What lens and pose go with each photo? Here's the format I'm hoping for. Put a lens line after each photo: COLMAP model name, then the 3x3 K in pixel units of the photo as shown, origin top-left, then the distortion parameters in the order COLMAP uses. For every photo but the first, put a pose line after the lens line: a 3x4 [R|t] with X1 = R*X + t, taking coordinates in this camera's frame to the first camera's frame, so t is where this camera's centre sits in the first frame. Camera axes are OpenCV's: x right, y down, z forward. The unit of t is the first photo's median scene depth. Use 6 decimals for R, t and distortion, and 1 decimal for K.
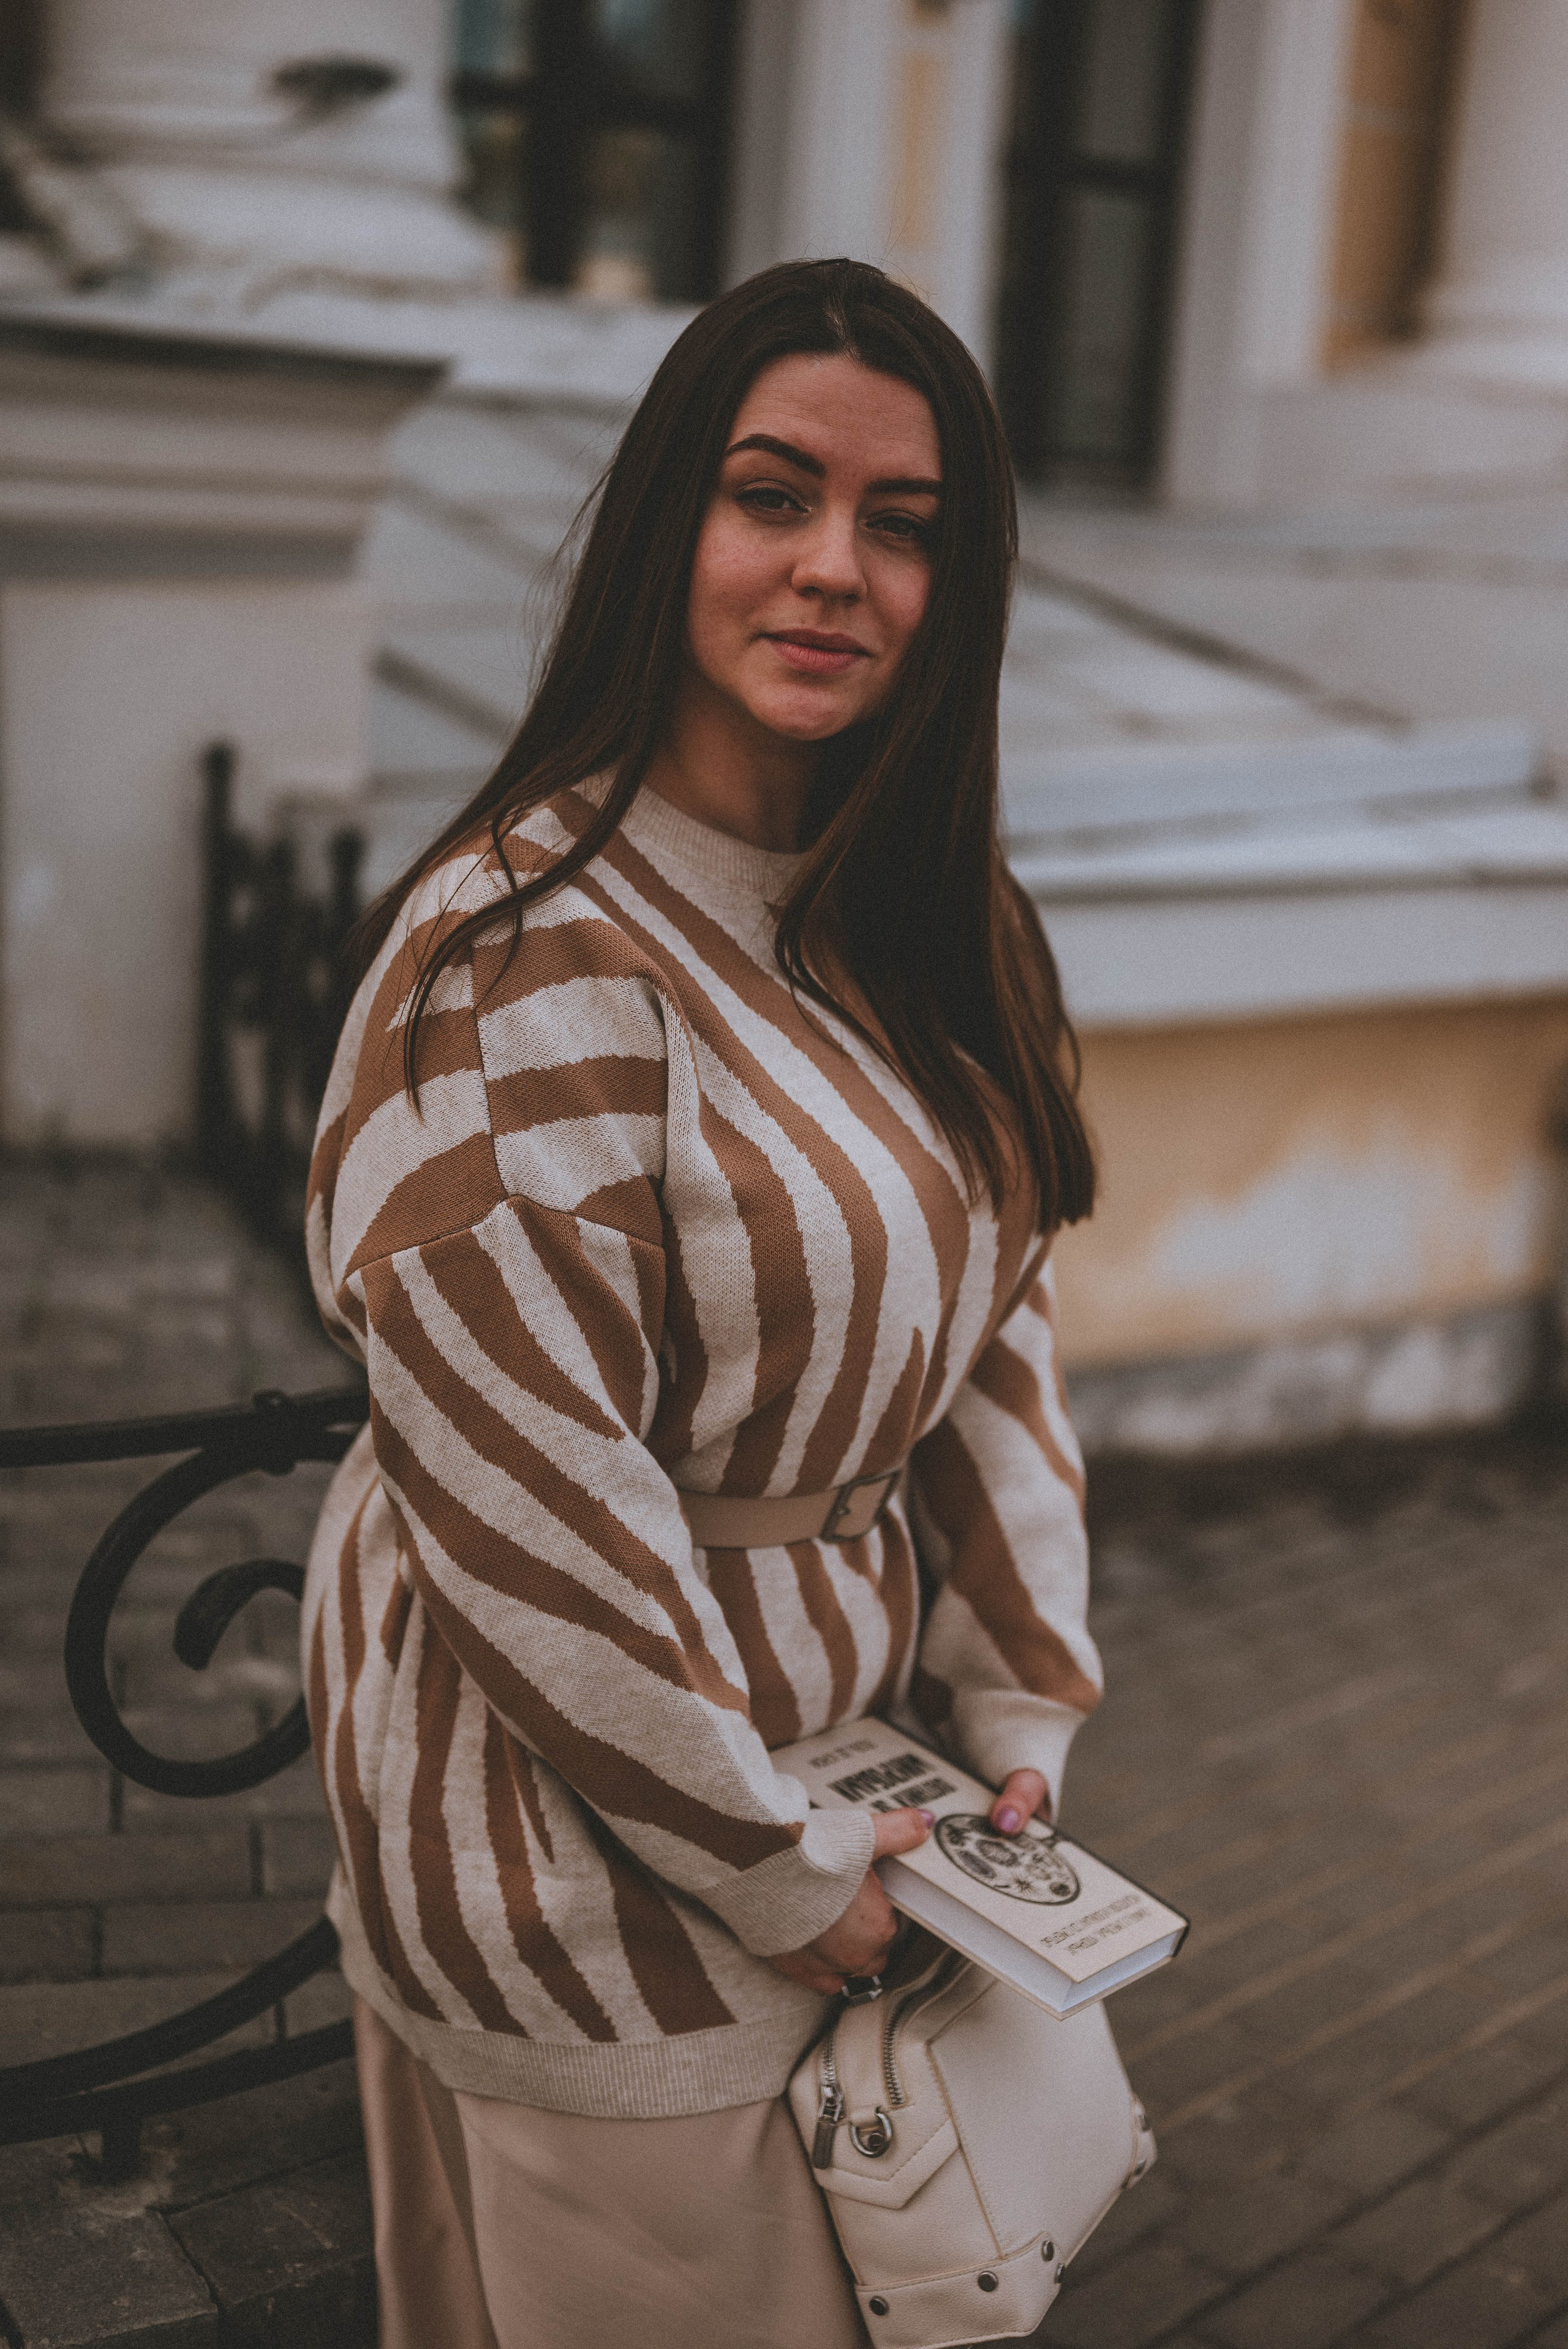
lens RADIAL K [[3212.6, 0, 784.0], [0, 3212.6, 1174.5], [0, 0, 1]] dist [0.011017, 0.011993]
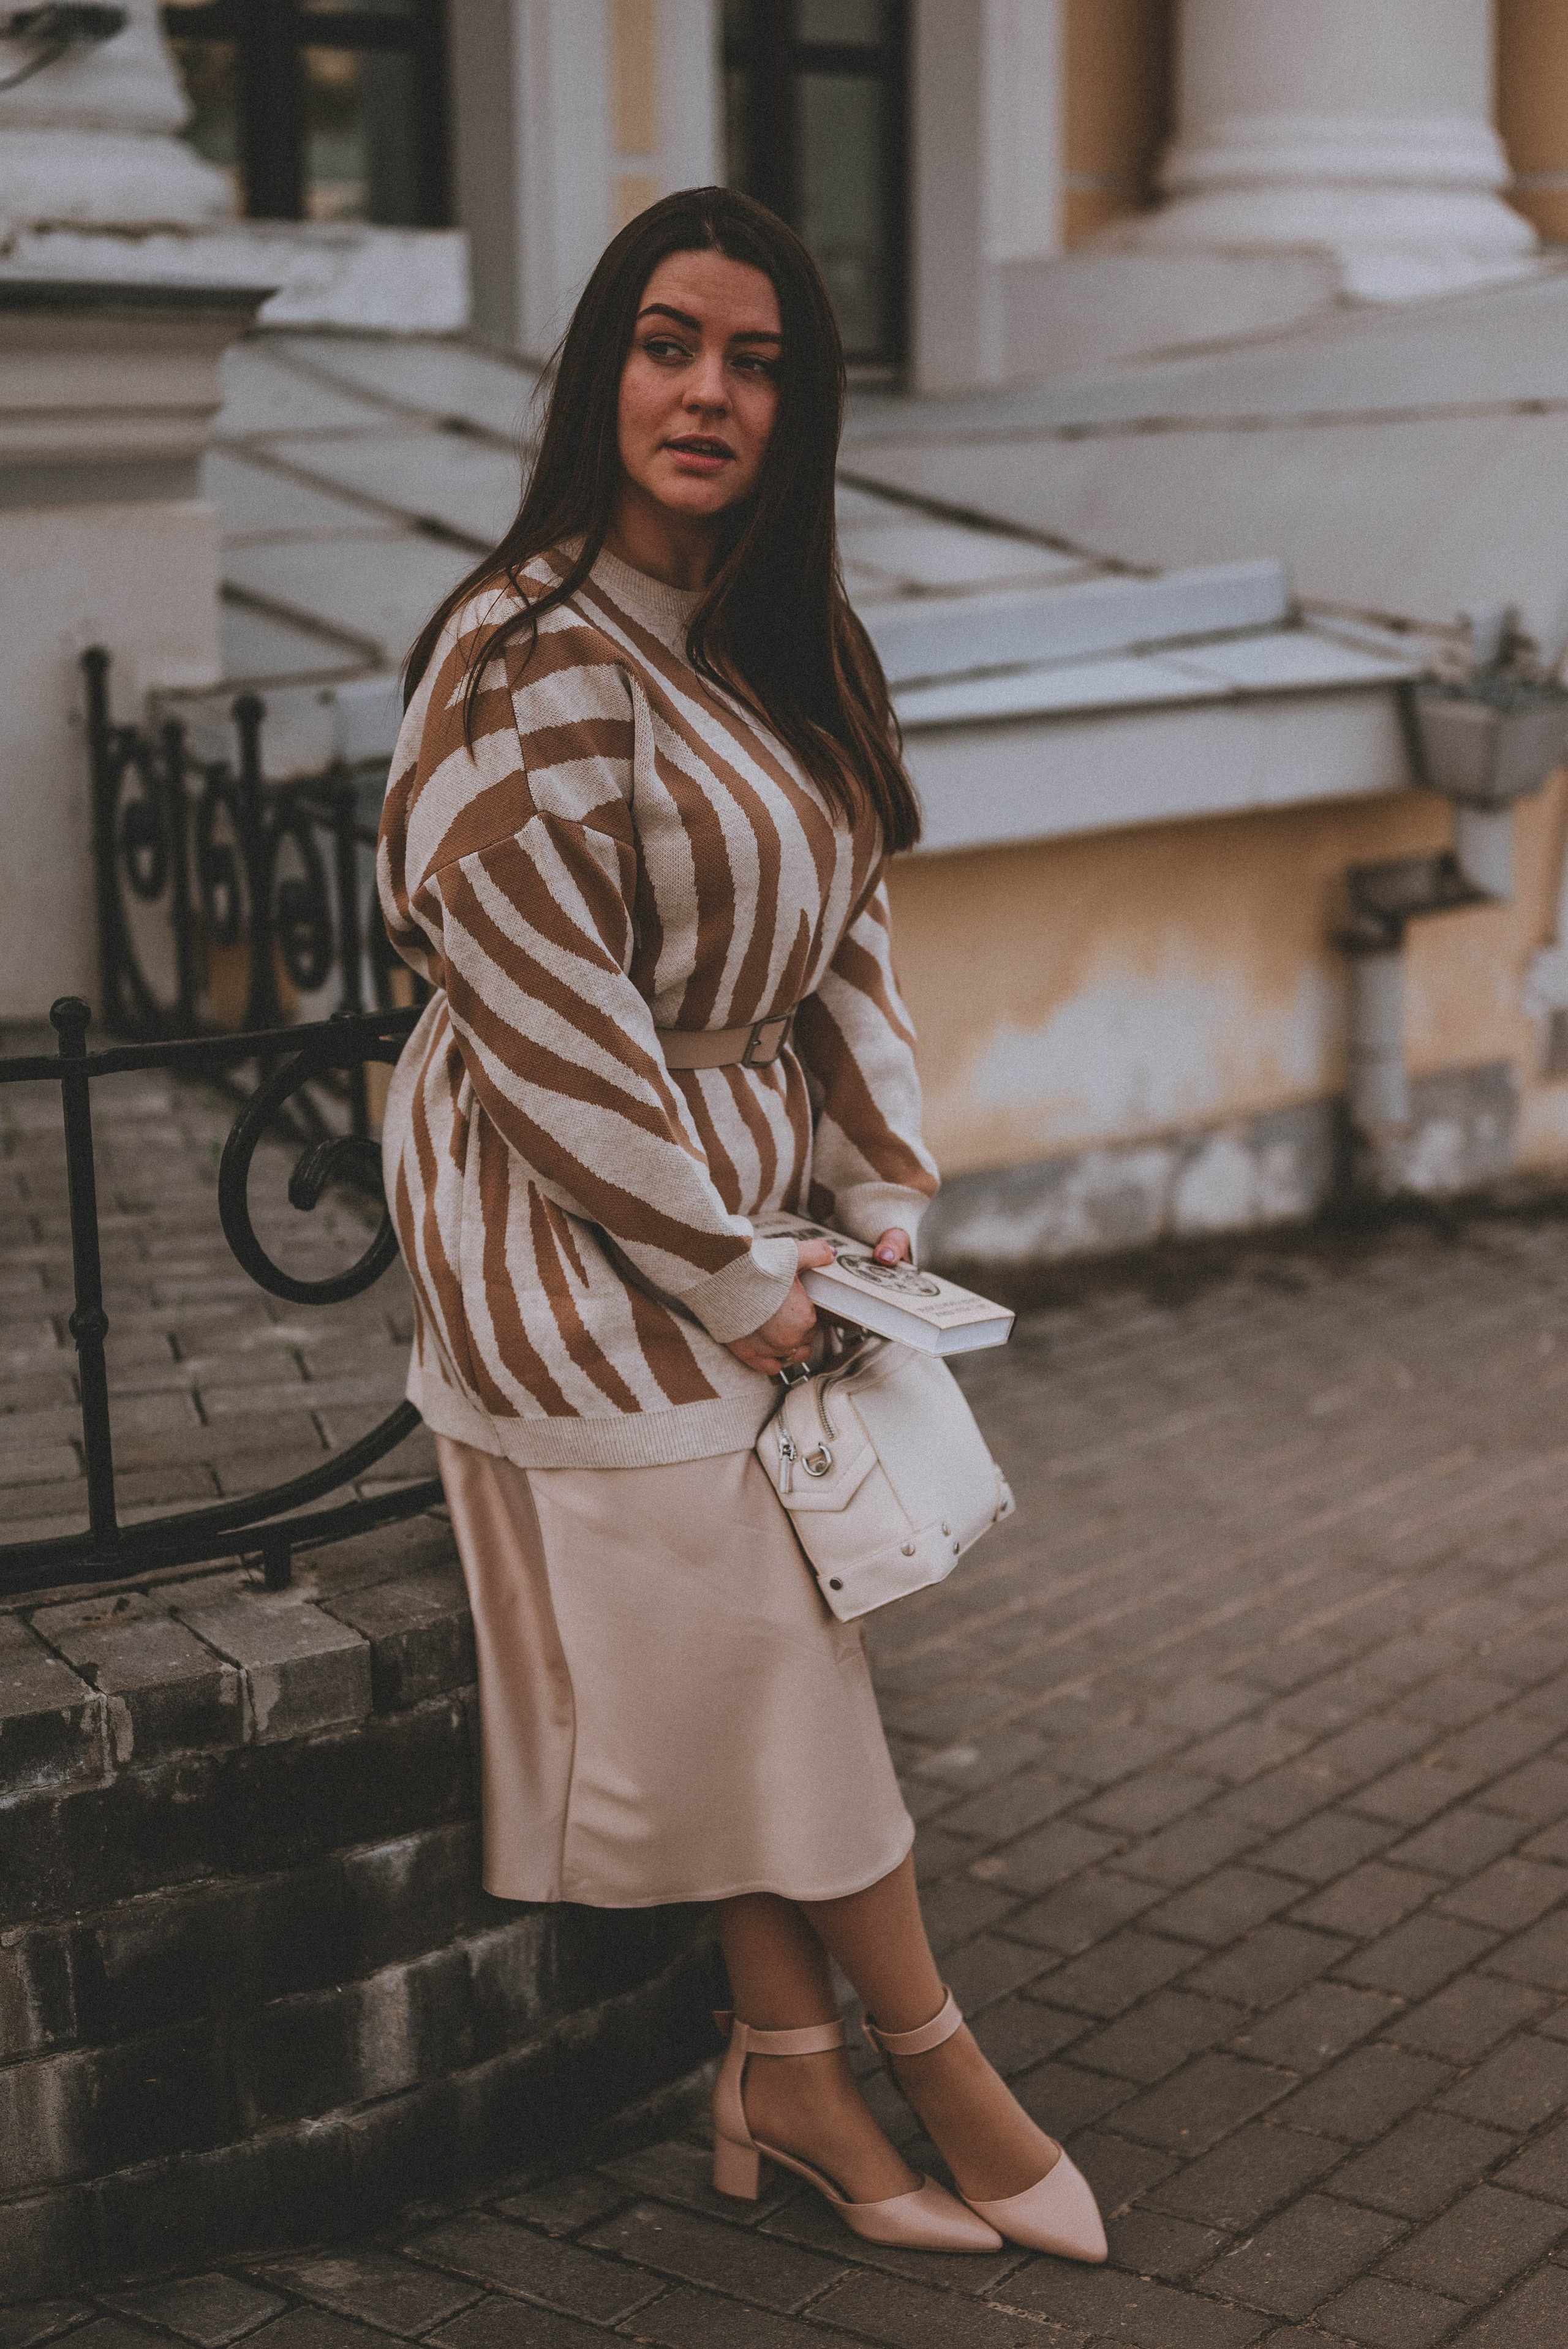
lens RADIAL K [[3659.4, 0, 784.0], [0, 3659.4, 1174.5], [0, 0, 1]] dist [0.004874, -0.023643]
pose [[0.994596, -0.082028, 0.063641, -0.082409], [0.082412, 0.996592, -0.003430, 0.171657], [-0.063143, 0.008657, 0.997967, -0.657436]]
